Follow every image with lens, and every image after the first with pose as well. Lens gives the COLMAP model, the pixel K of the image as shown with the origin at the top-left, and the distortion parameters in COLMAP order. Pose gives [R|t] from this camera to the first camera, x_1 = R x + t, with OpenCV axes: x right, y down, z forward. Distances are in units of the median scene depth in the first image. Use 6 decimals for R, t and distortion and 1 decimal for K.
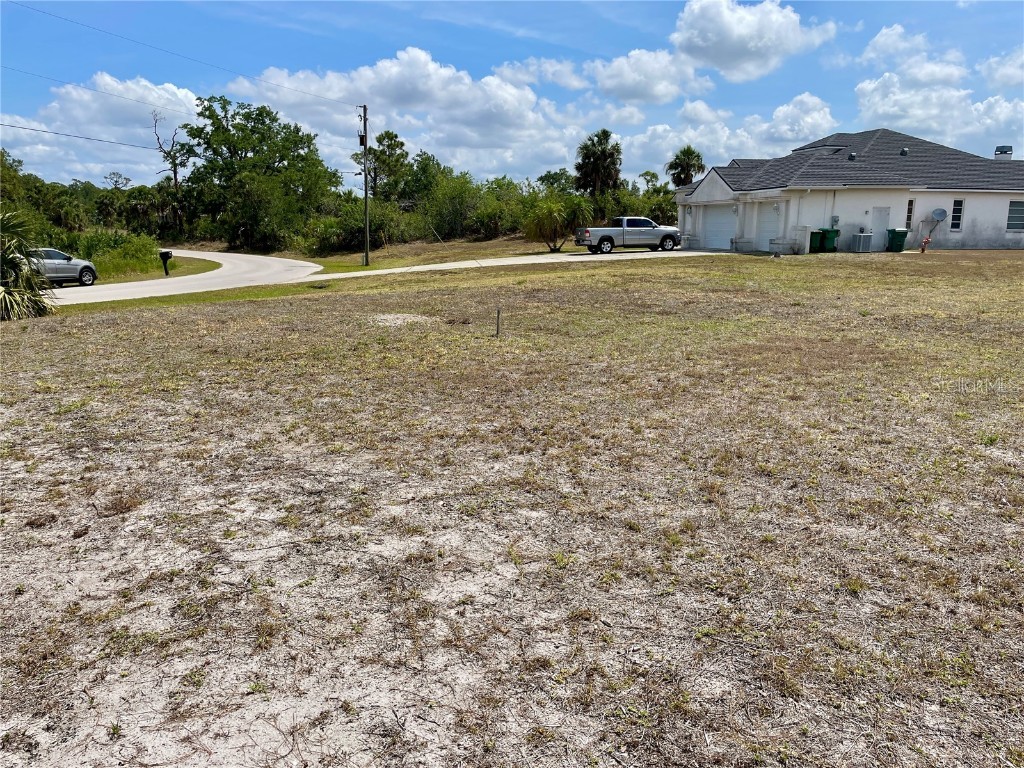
lens RADIAL K [[768.0, 0, 515.7], [0, 768.0, 382.3], [0, 0, 1]] dist [0.098626, -0.131384]
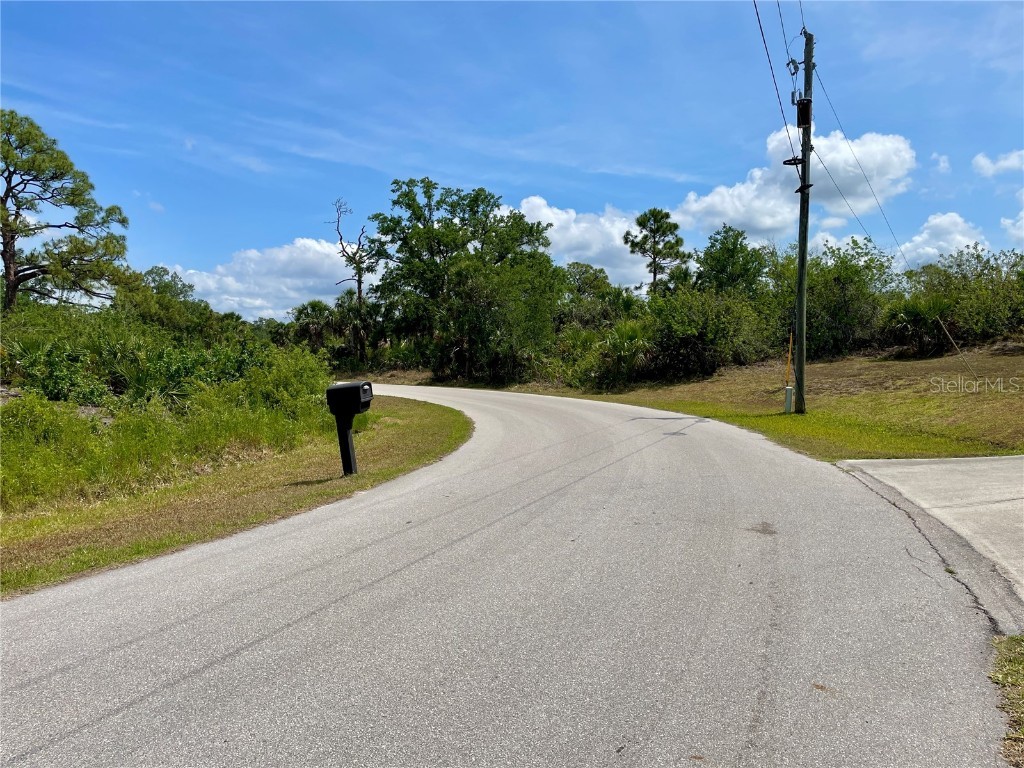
lens RADIAL K [[768.0, 0, 515.7], [0, 768.0, 382.3], [0, 0, 1]] dist [0.098626, -0.131384]
pose [[0.981555, -0.008519, -0.190988, -0.154047], [-0.023360, 0.986176, -0.164044, -0.057668], [0.189745, 0.165480, 0.967788, 0.340136]]
